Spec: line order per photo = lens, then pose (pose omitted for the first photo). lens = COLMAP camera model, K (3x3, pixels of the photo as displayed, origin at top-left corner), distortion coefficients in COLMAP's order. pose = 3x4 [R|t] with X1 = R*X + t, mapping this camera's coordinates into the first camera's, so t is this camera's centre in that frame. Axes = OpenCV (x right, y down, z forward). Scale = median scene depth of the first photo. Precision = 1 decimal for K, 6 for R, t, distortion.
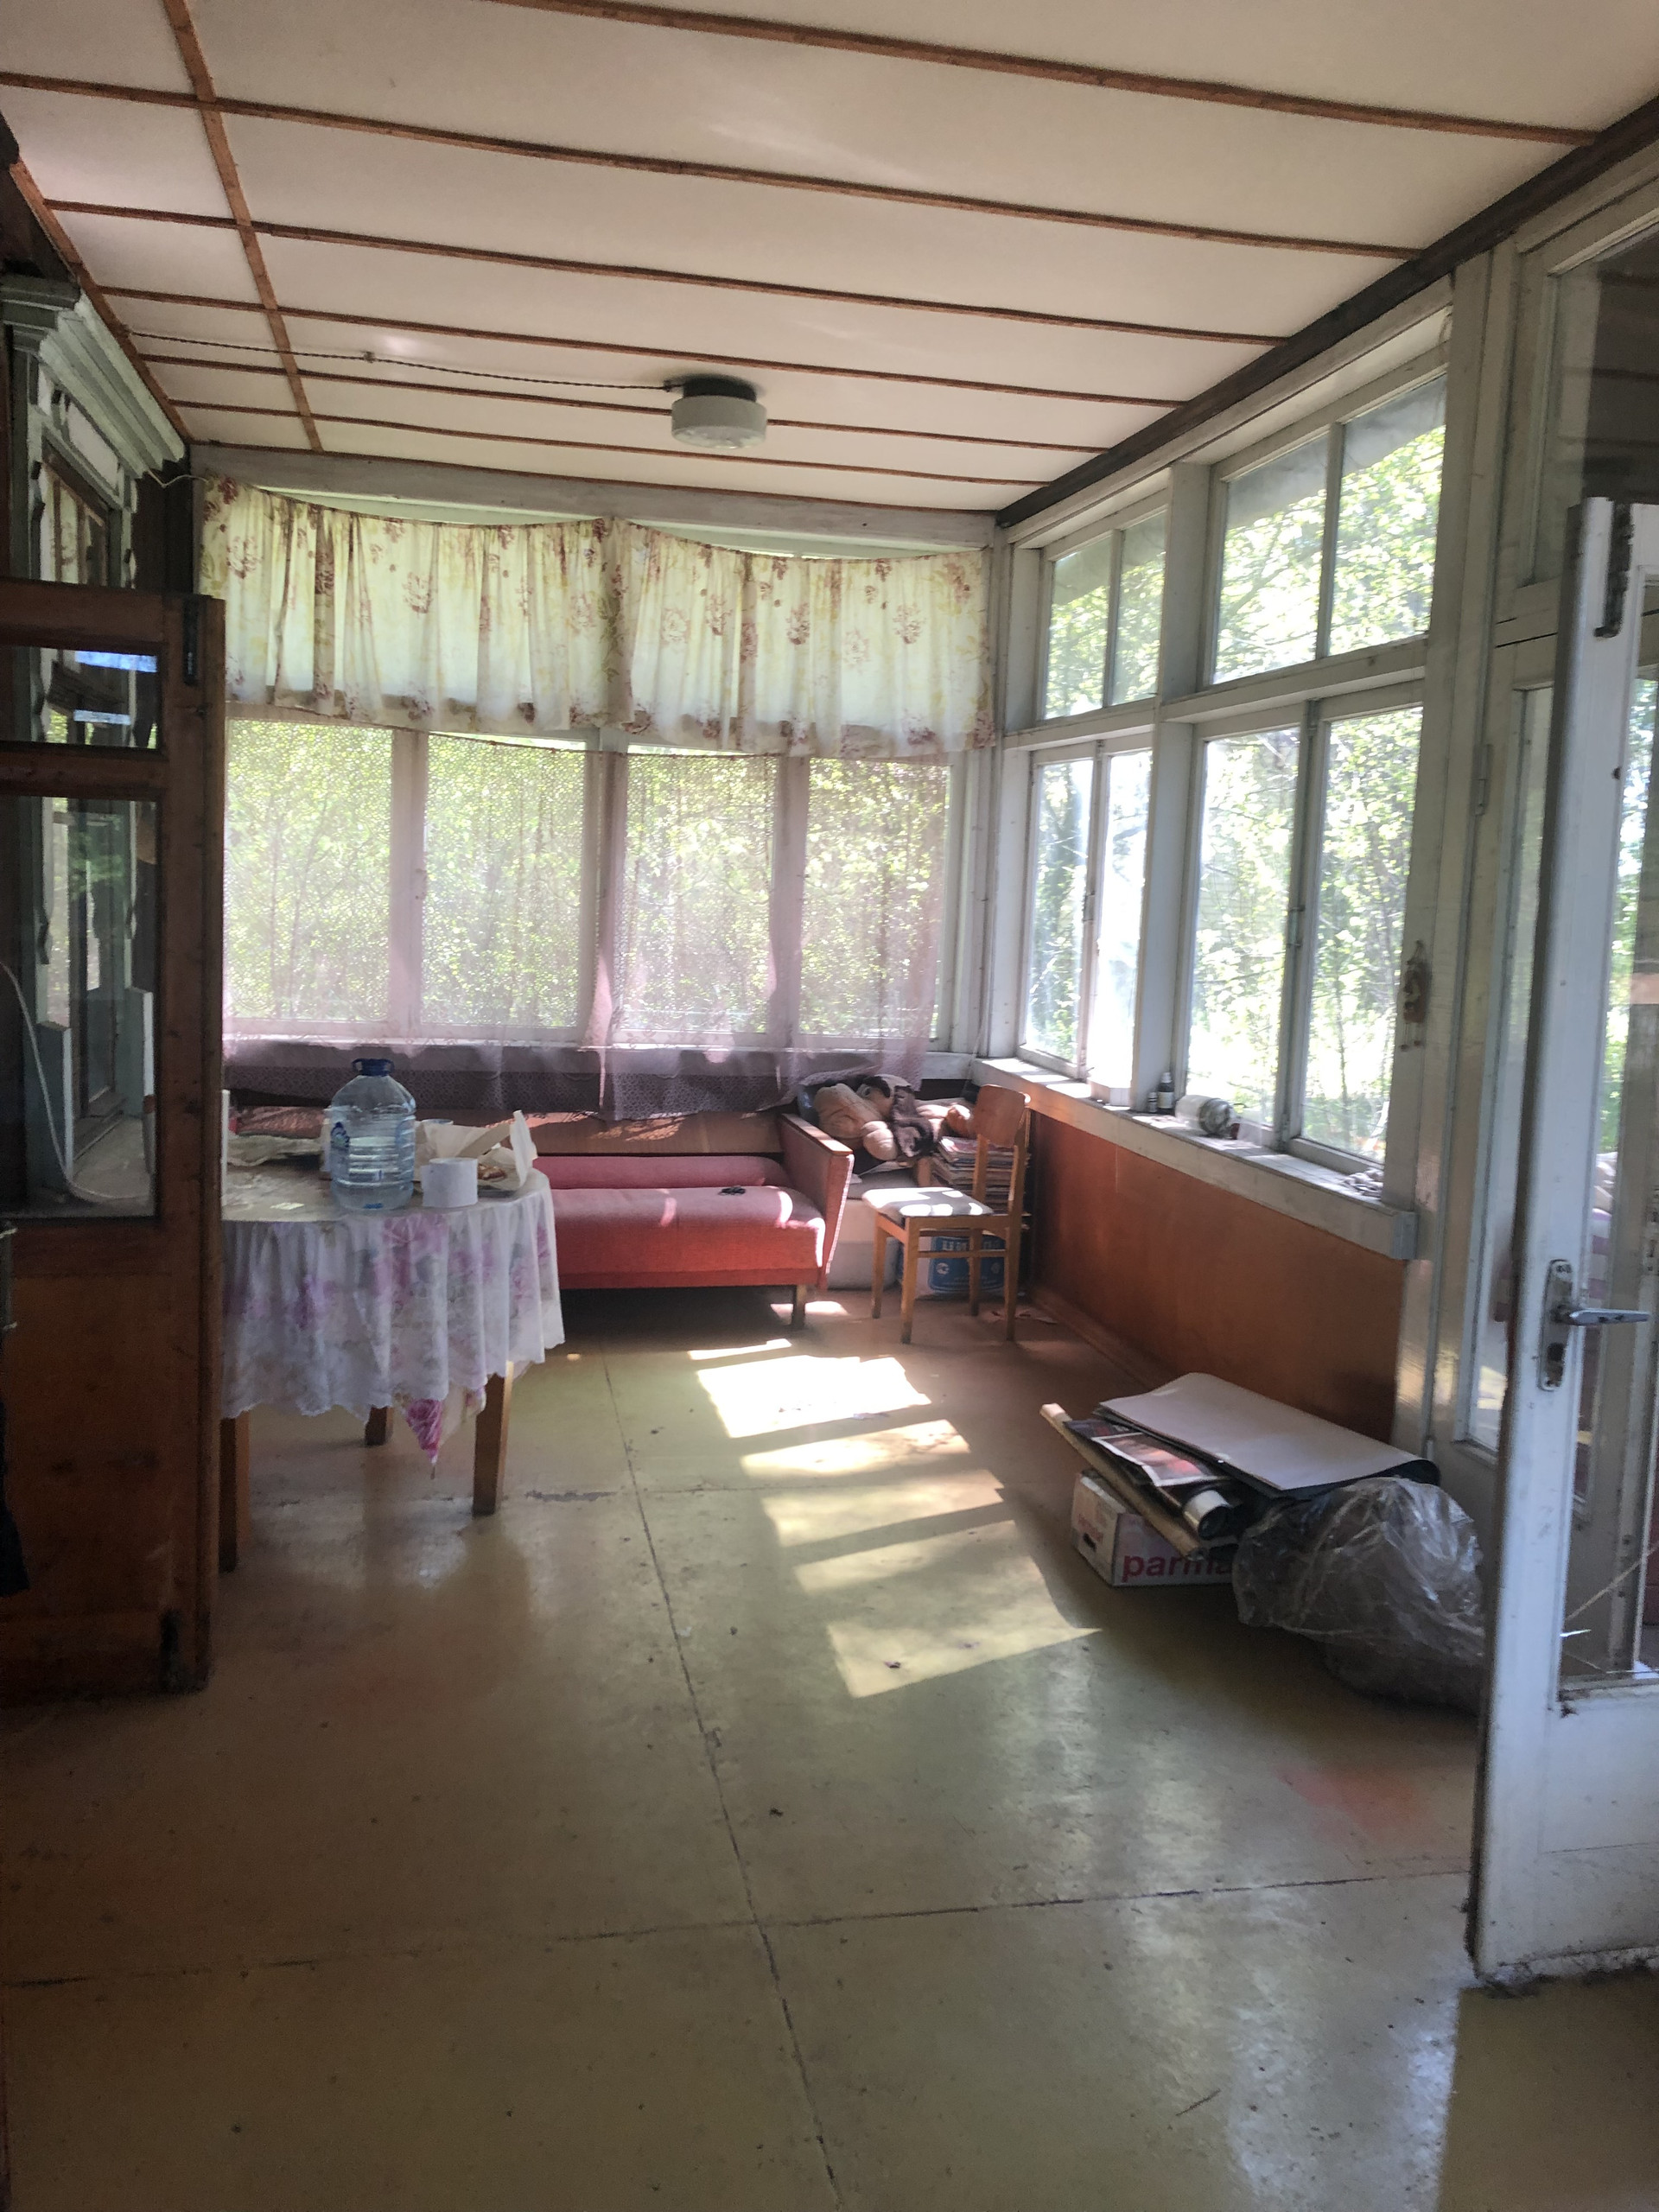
lens RADIAL K [[1785.9, 0, 842.0], [0, 1785.9, 1070.0], [0, 0, 1]] dist [0.039129, -0.044762]
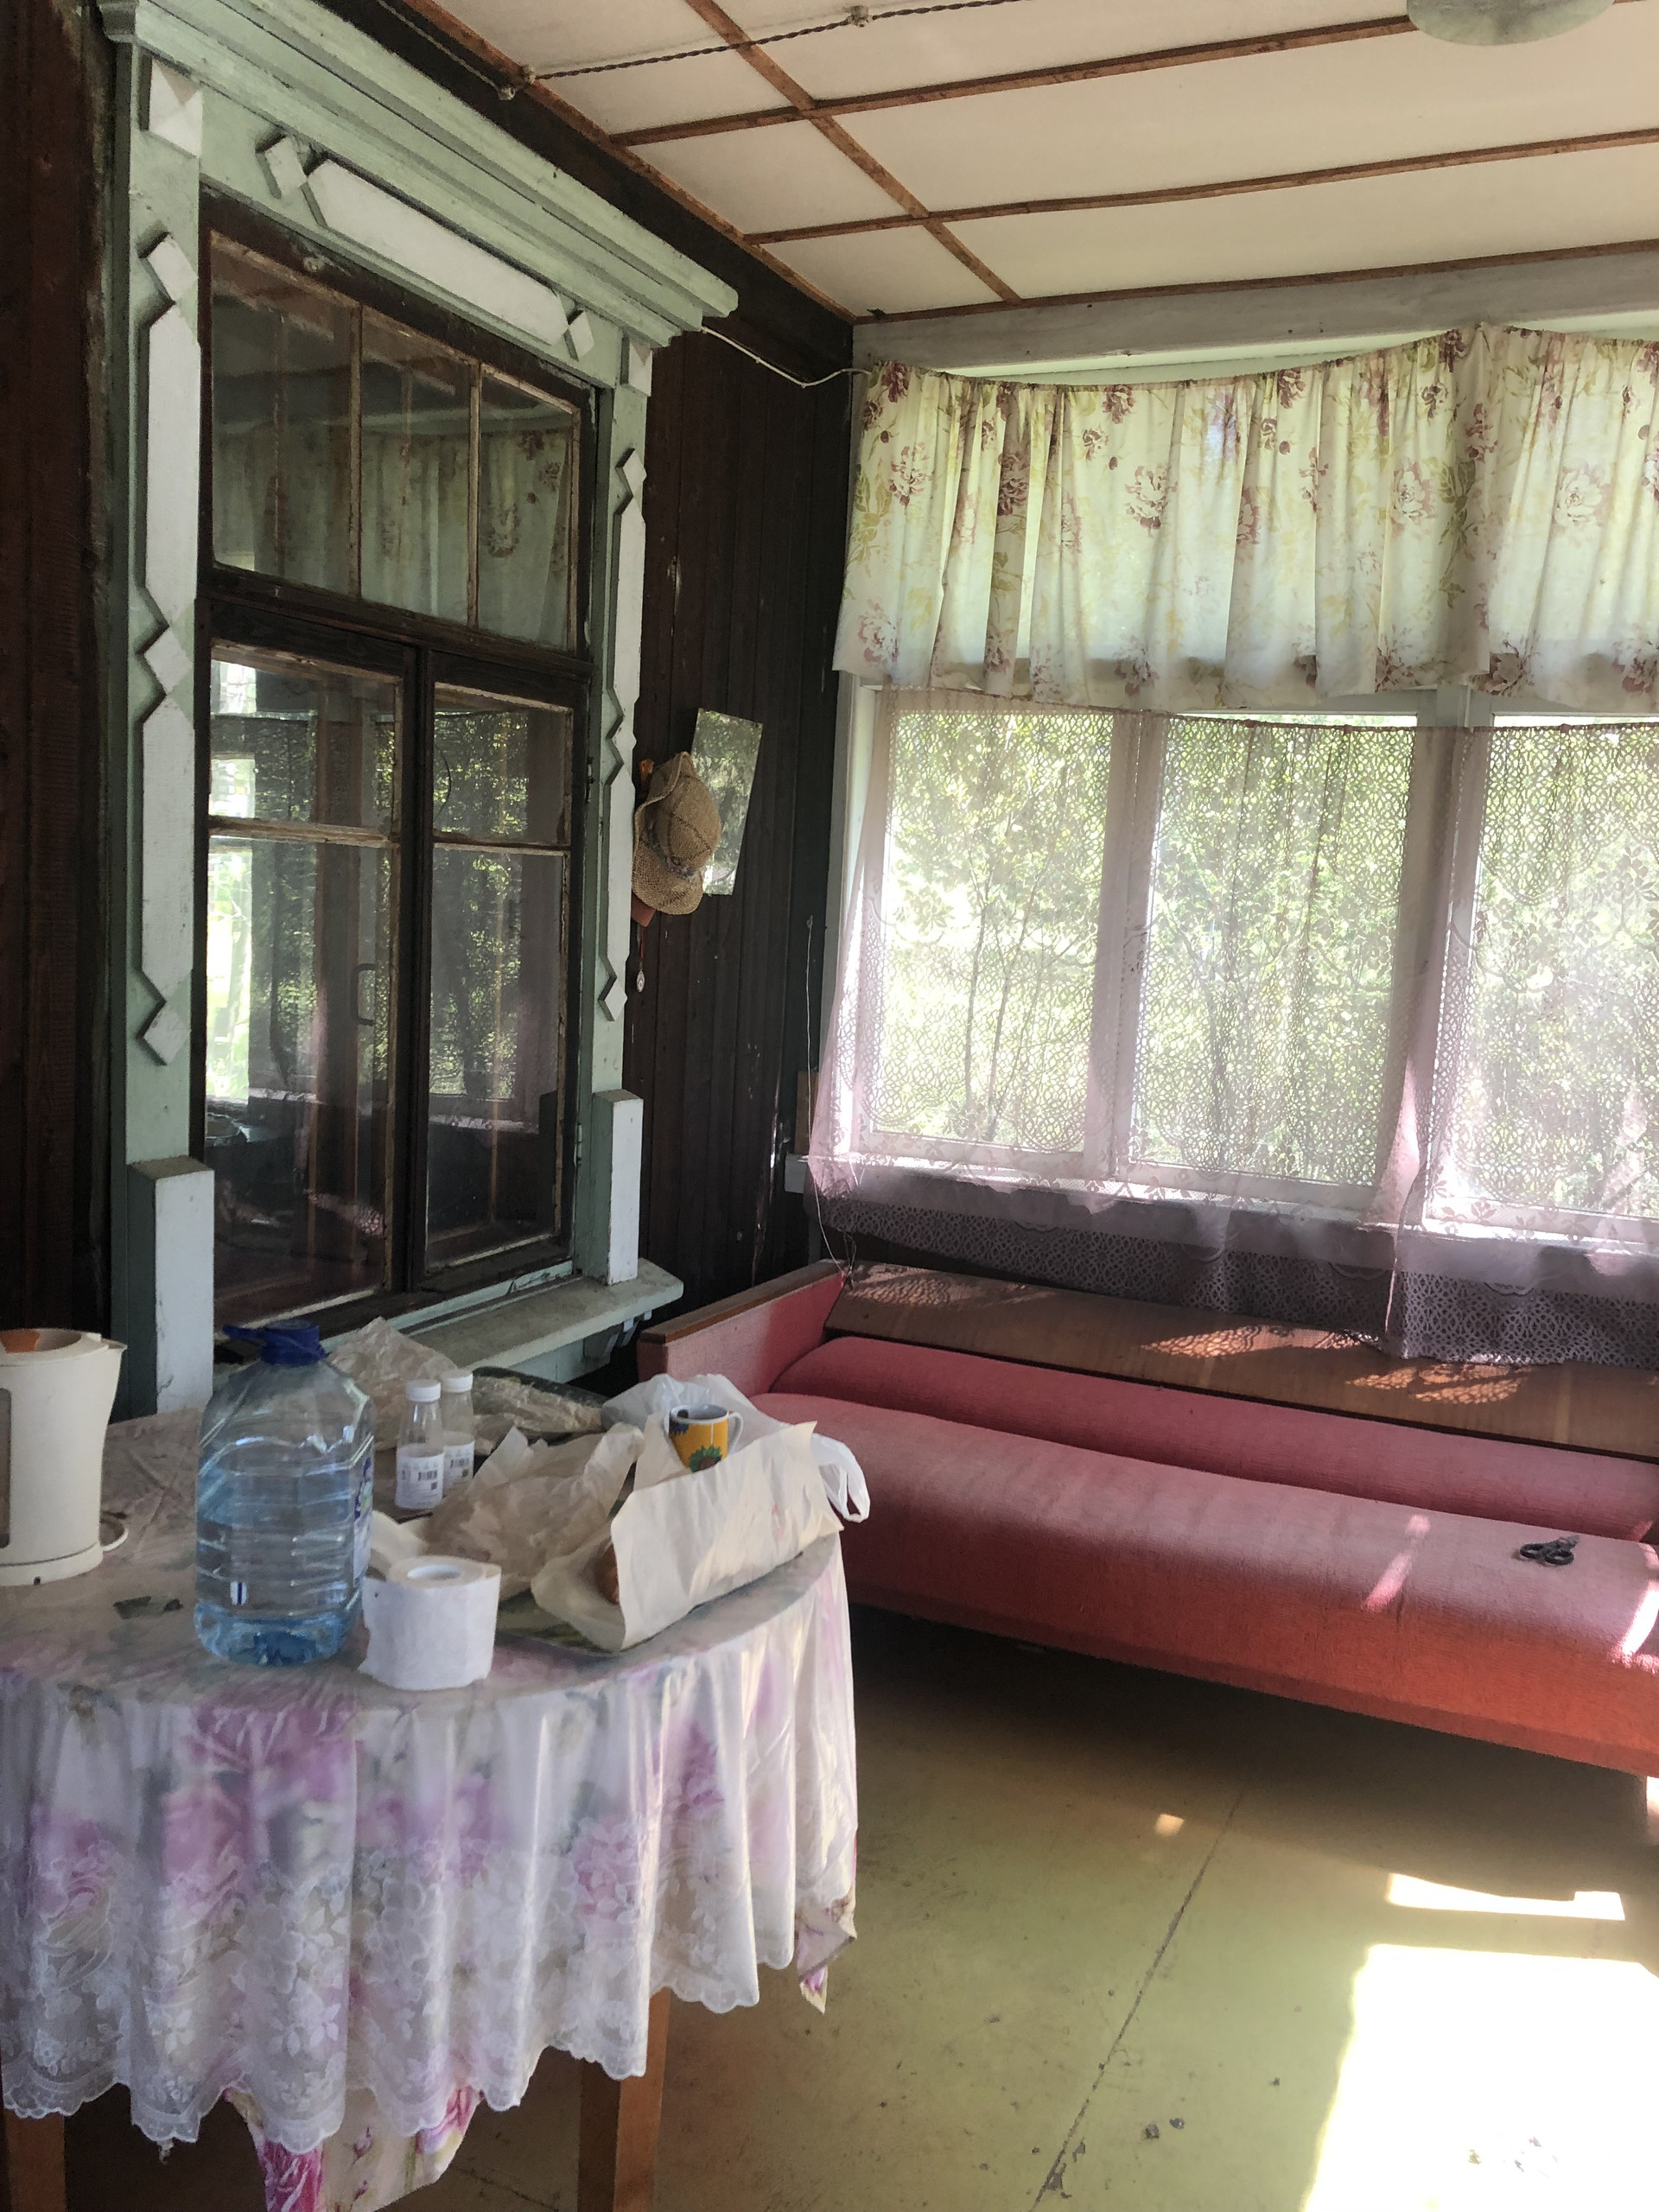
lens RADIAL K [[1785.9, 0, 825.6], [0, 1785.9, 1083.5], [0, 0, 1]] dist [0.039129, -0.044762]
pose [[0.801121, 0.060380, -0.595449, 0.066190], [-0.078267, 0.996924, -0.004209, -0.044054], [0.593363, 0.049976, 0.803382, 0.421744]]
